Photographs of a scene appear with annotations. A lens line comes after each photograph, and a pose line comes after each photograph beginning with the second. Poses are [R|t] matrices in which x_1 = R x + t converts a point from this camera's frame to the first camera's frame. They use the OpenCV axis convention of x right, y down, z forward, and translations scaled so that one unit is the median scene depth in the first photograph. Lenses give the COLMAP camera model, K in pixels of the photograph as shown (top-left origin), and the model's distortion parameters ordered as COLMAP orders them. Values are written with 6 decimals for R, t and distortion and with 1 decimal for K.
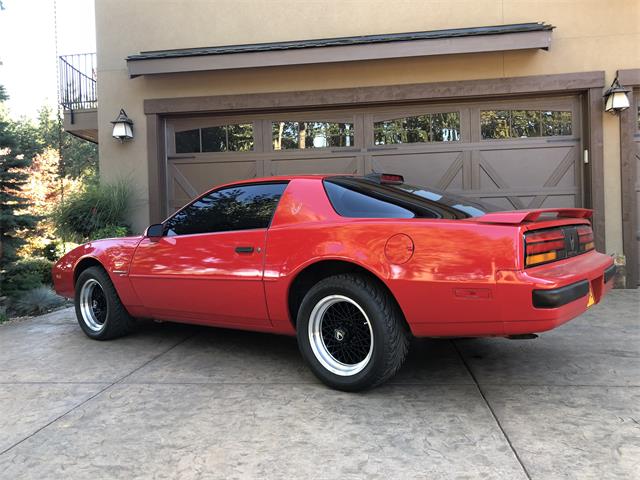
lens RADIAL K [[518.2, 0, 320.0], [0, 518.2, 240.0], [0, 0, 1]] dist [0.002620, 0.001710]
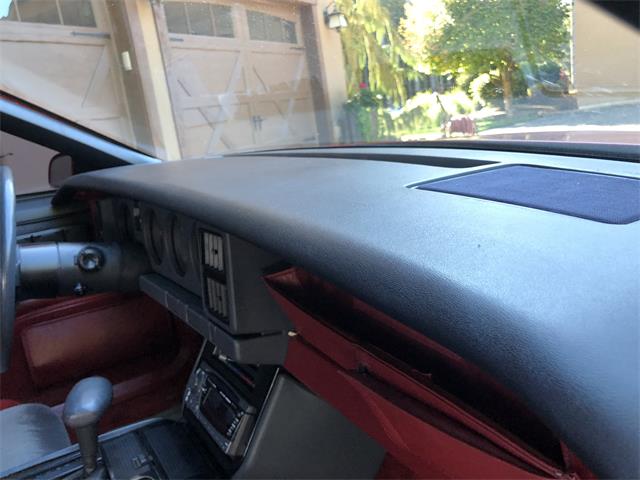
lens RADIAL K [[518.2, 0, 320.0], [0, 518.2, 240.0], [0, 0, 1]] dist [0.002620, 0.001710]
pose [[0.349290, -0.218495, 0.911184, -0.092778], [0.209097, 0.966087, 0.151506, 0.022129], [-0.913387, 0.137606, 0.383131, 0.515413]]
